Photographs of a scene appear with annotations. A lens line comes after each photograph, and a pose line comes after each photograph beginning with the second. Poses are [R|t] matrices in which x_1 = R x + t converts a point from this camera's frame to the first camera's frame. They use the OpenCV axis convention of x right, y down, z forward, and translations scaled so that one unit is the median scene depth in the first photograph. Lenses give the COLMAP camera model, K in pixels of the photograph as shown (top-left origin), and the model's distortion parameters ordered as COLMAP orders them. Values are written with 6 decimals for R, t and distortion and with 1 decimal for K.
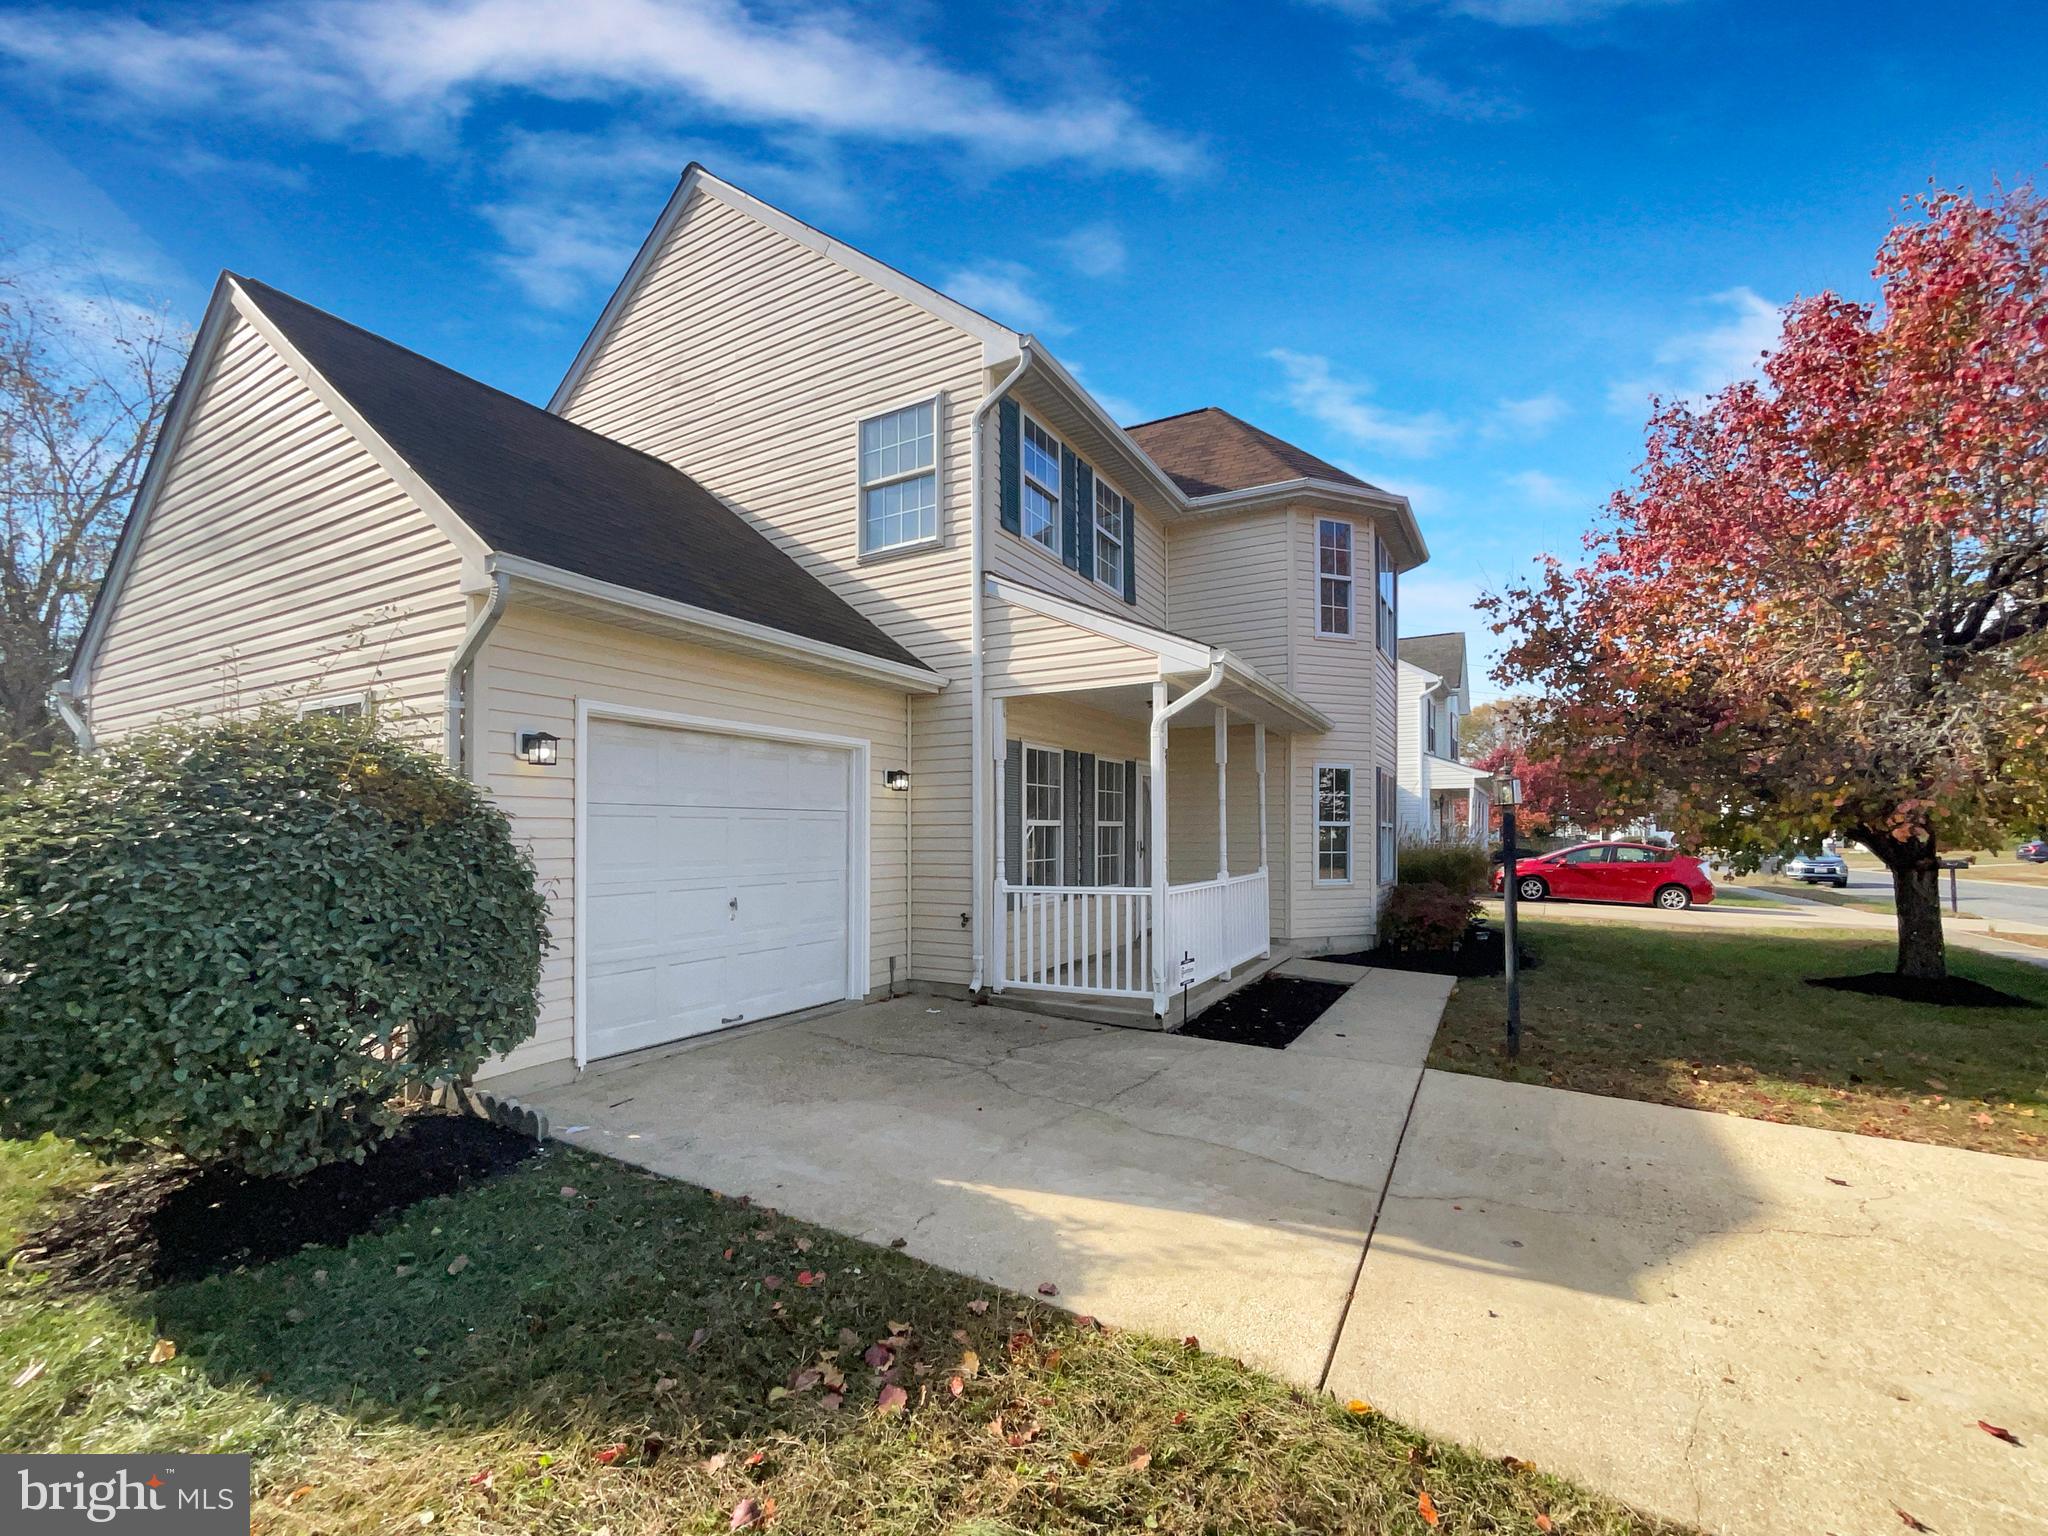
lens RADIAL K [[823.1, 0, 1025.9], [0, 823.1, 837.5], [0, 0, 1]] dist [-0.001236, -0.000018]
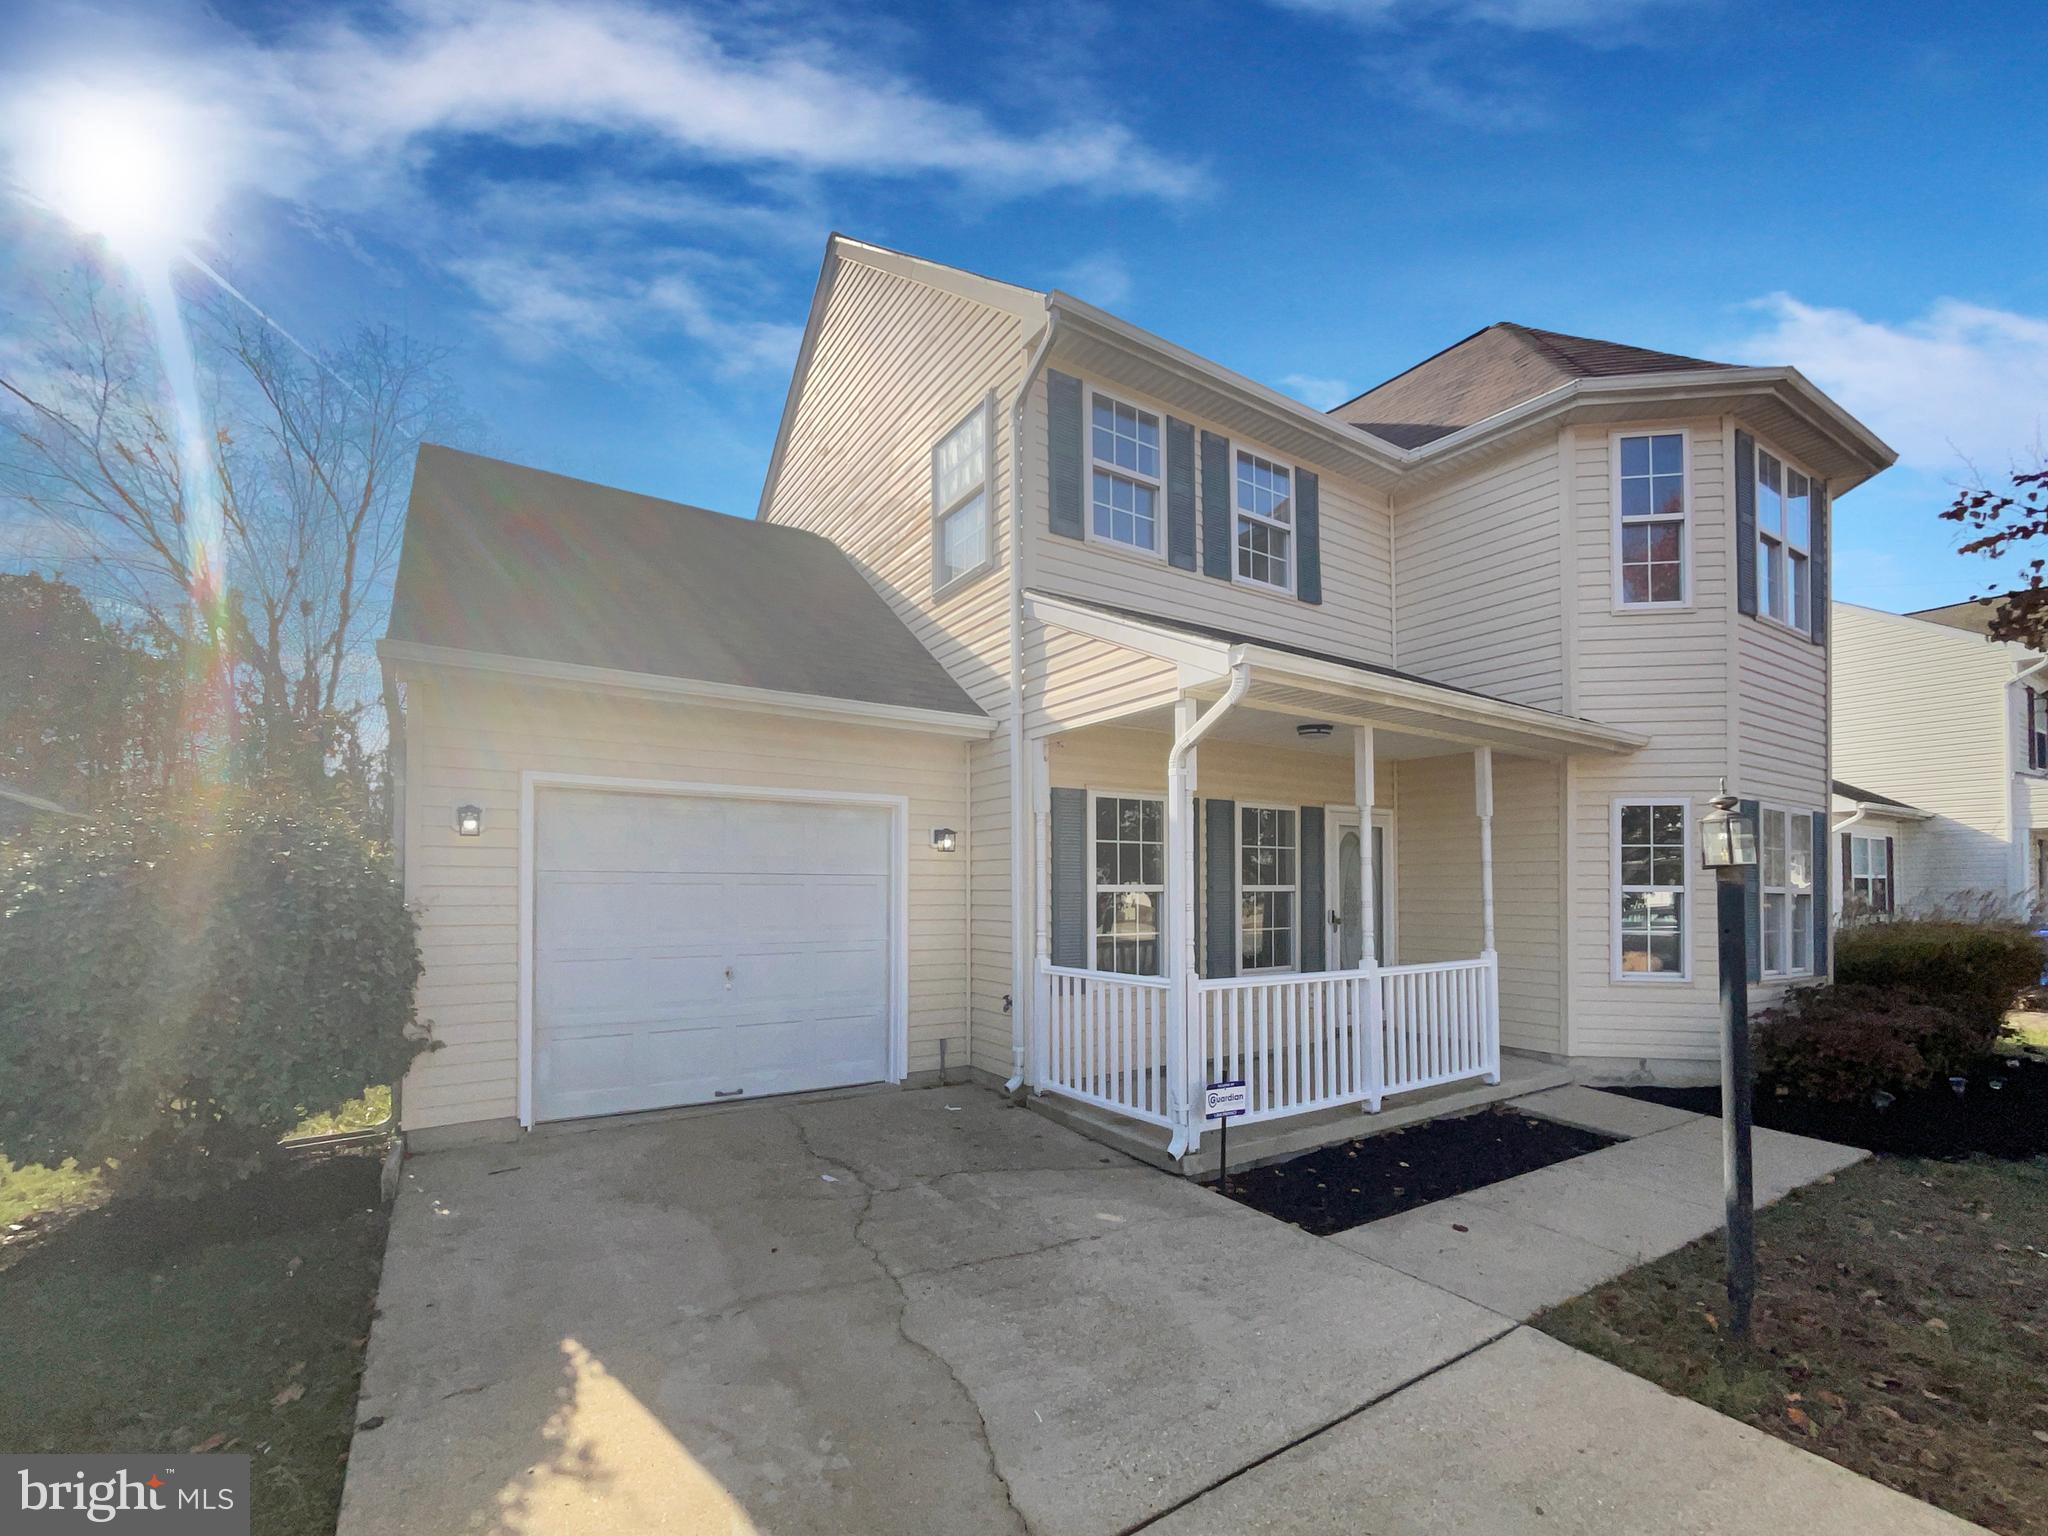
lens RADIAL K [[845.7, 0, 1019.4], [0, 845.7, 883.3], [0, 0, 1]] dist [0.000839, 0.000150]
pose [[0.886591, 0.003700, -0.462539, 0.343415], [-0.009187, 0.999912, -0.009611, -0.015332], [0.462463, 0.012770, 0.886547, 0.236459]]
